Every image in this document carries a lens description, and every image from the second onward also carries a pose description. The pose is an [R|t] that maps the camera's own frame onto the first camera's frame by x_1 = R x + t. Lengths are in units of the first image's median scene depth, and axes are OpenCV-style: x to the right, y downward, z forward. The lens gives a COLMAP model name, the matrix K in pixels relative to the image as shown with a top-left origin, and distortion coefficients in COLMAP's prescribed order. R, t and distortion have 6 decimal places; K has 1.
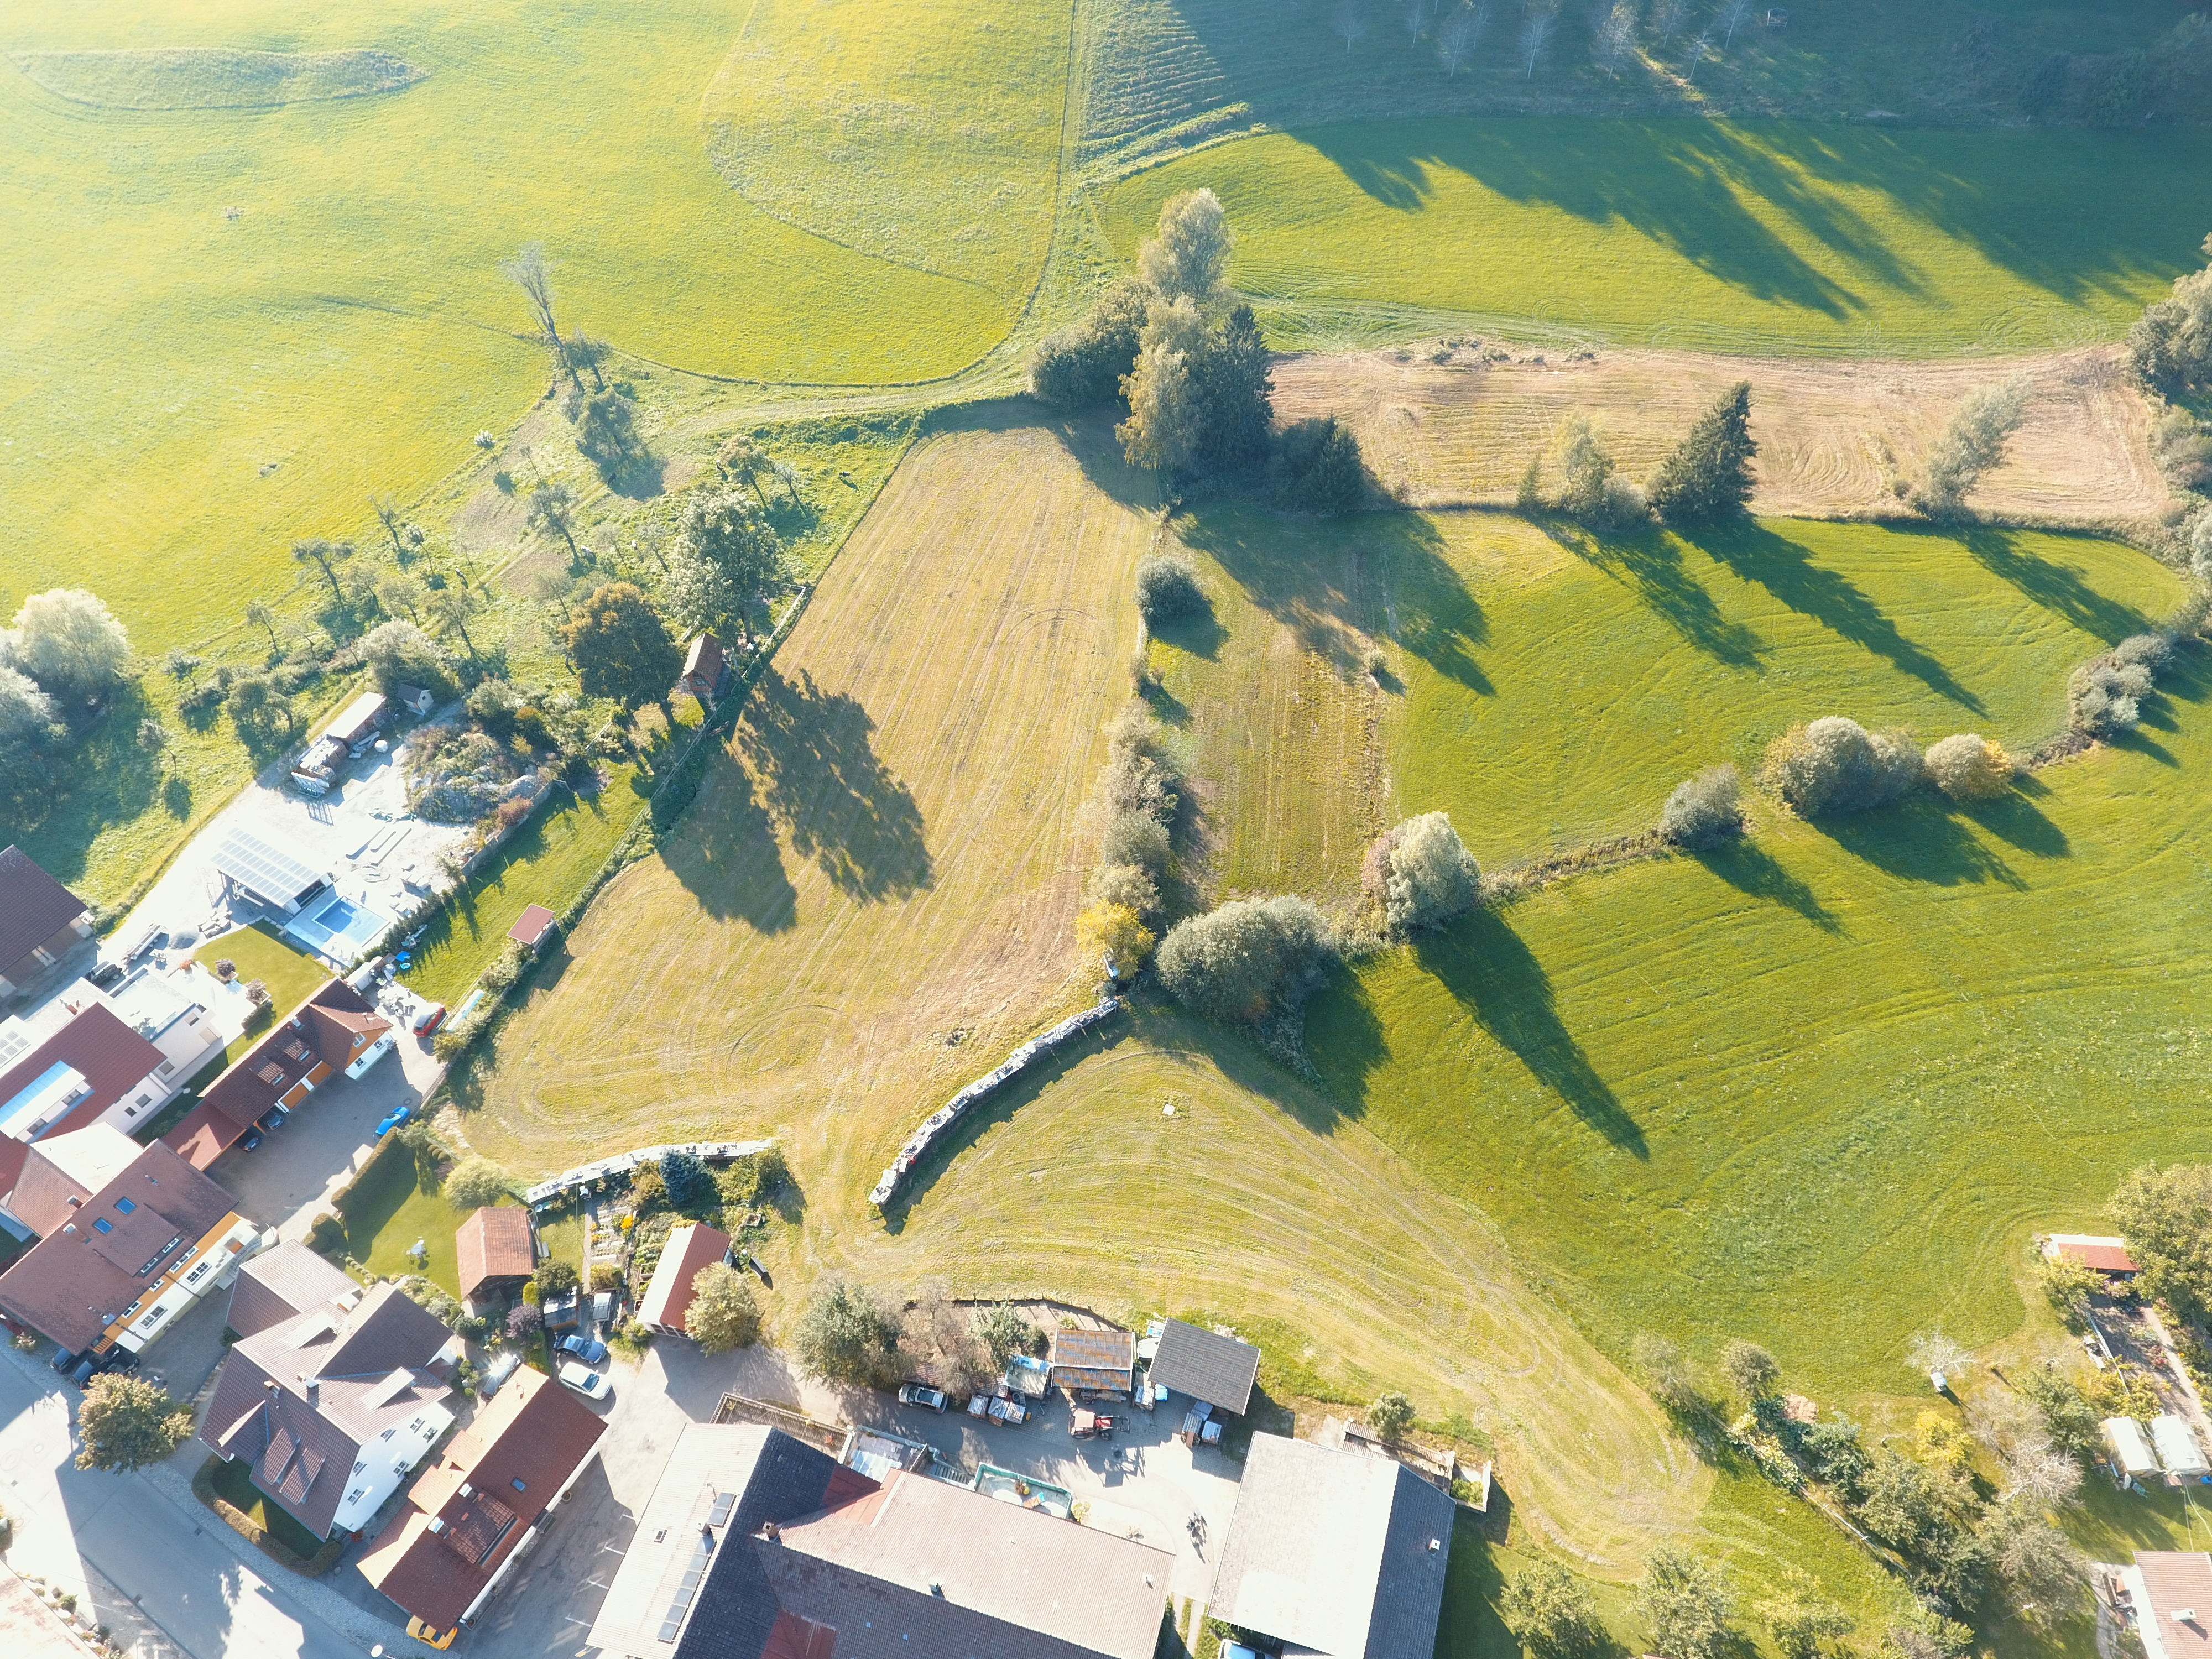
lens RADIAL K [[1294.0, 0, 1109.0], [0, 1294.0, 816.2], [0, 0, 1]] dist [-0.006361, 0.000883]
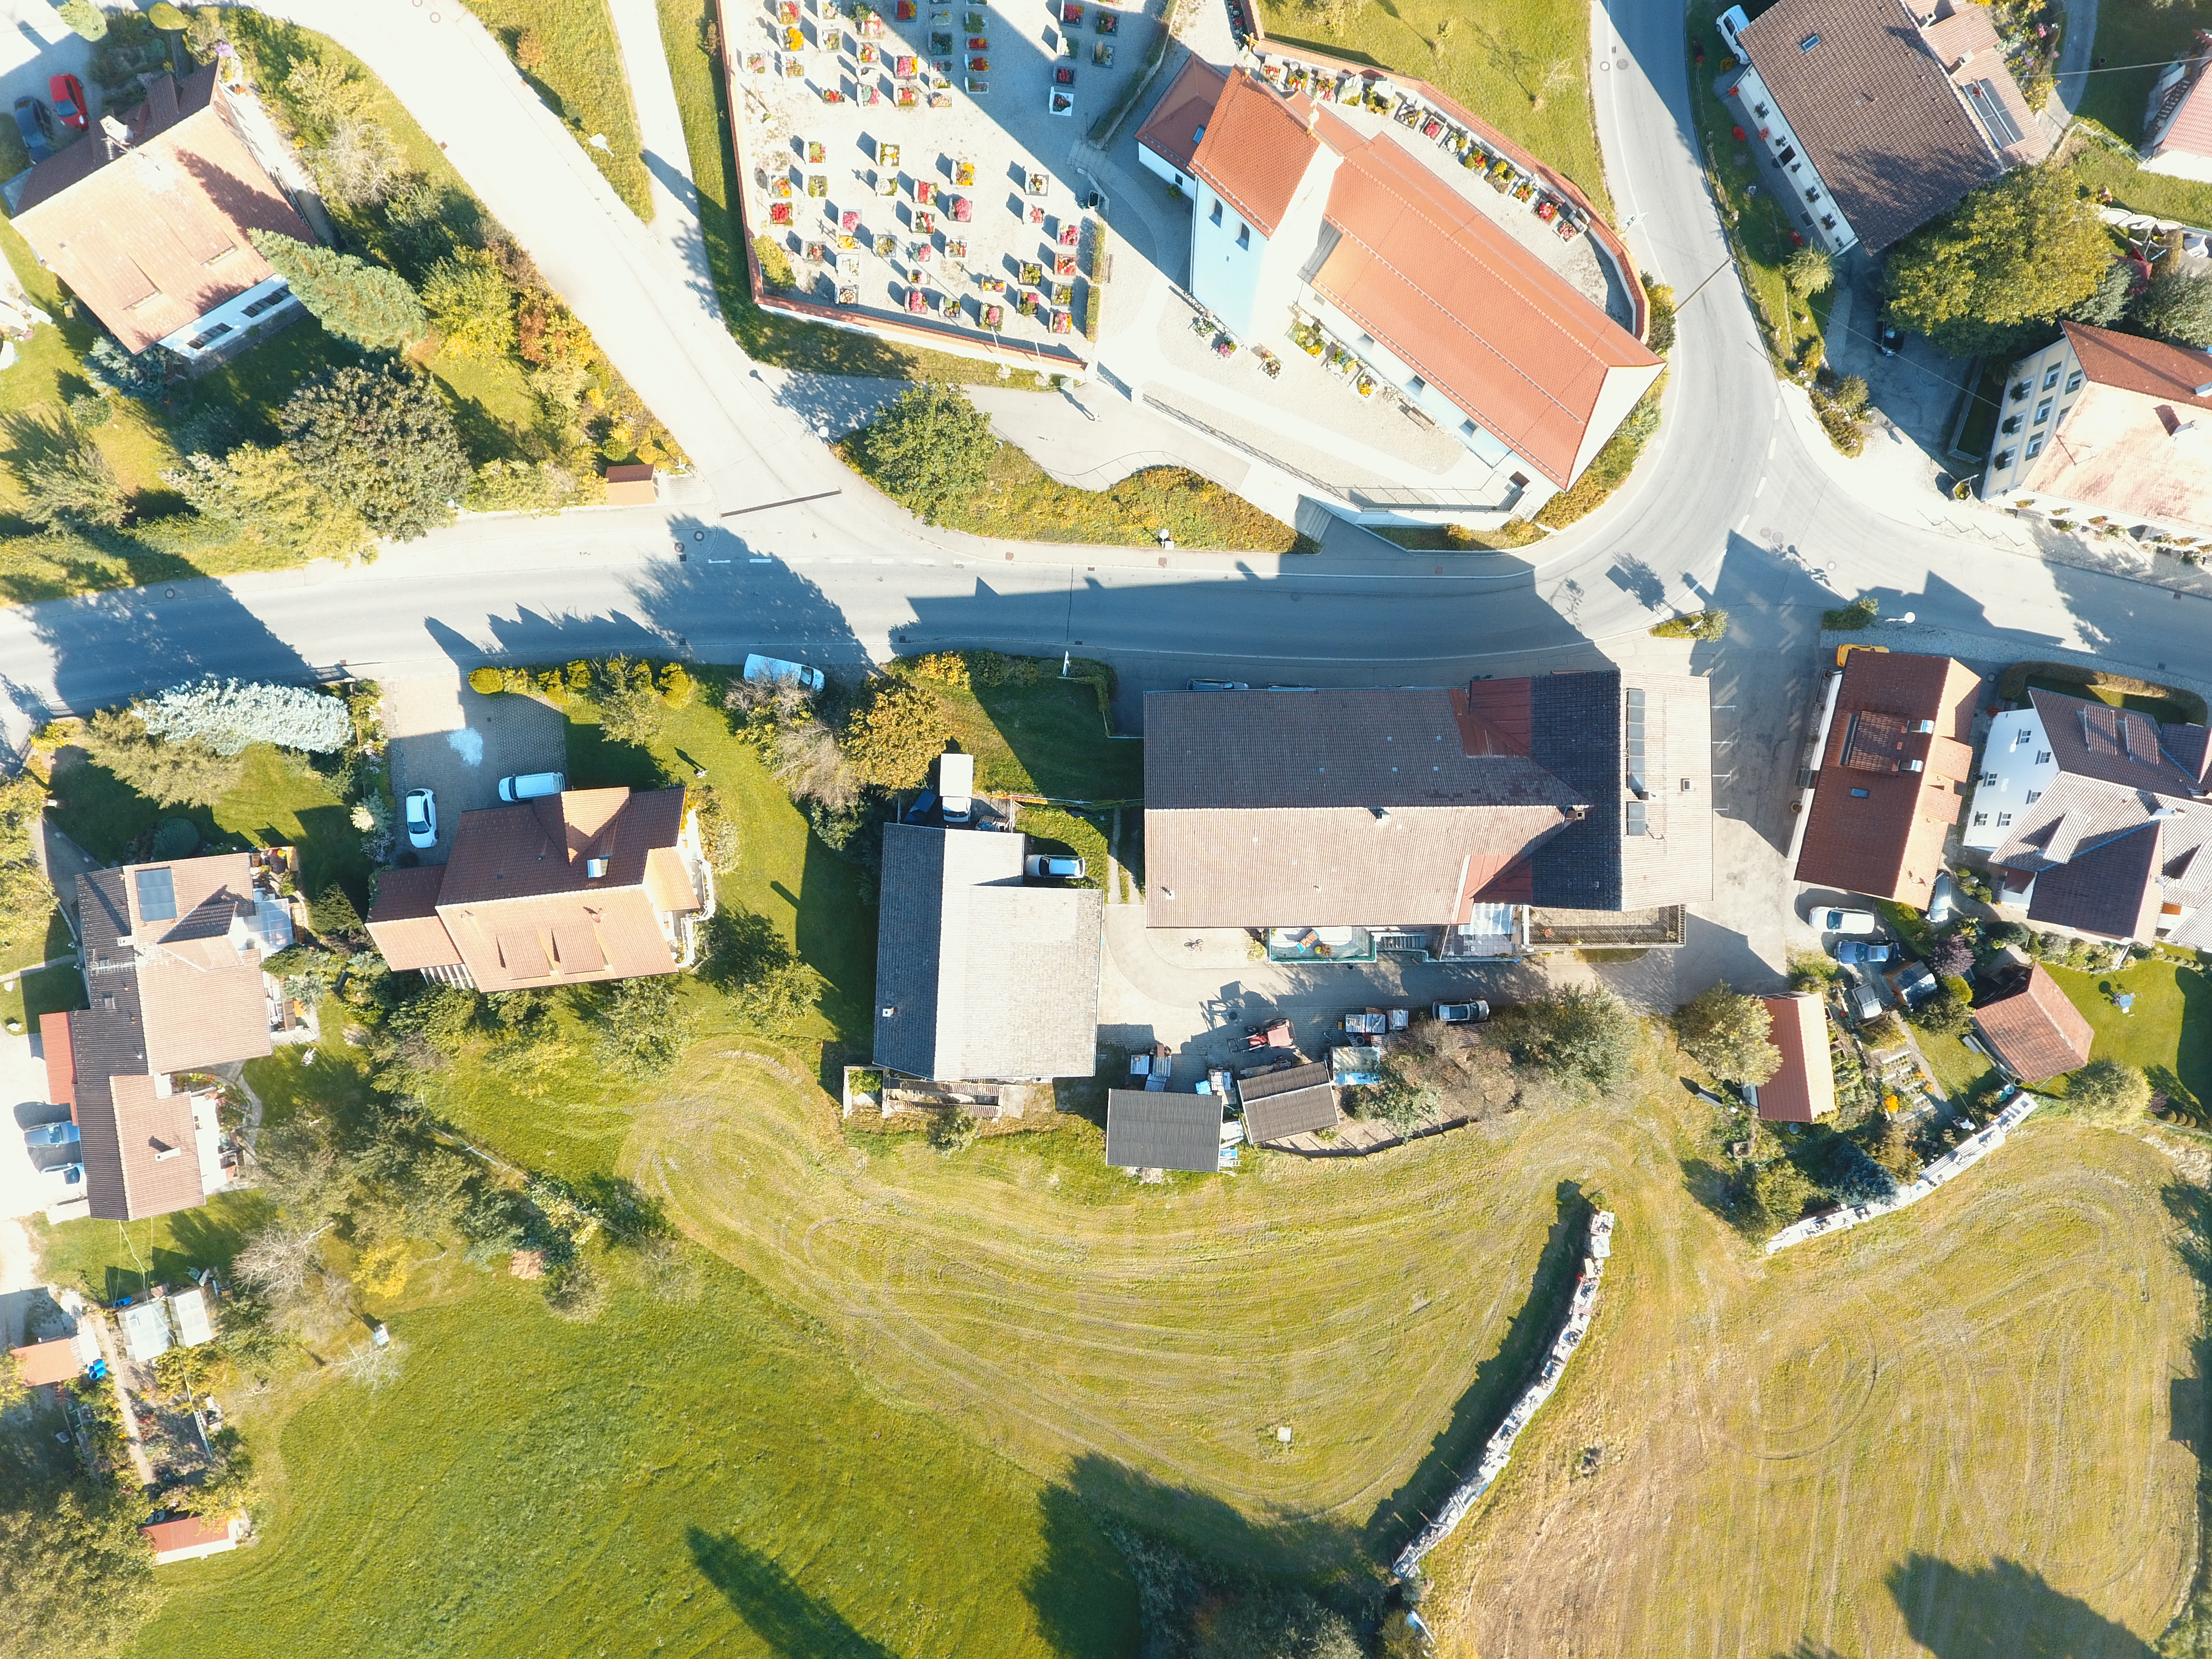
lens RADIAL K [[1294.0, 0, 1103.2], [0, 1294.0, 824.4], [0, 0, 1]] dist [-0.006361, 0.000883]
pose [[-0.958910, 0.281802, 0.032867, 0.025317], [-0.191487, -0.728324, 0.657934, 0.005935], [0.209345, 0.624605, 0.752358, 0.195607]]
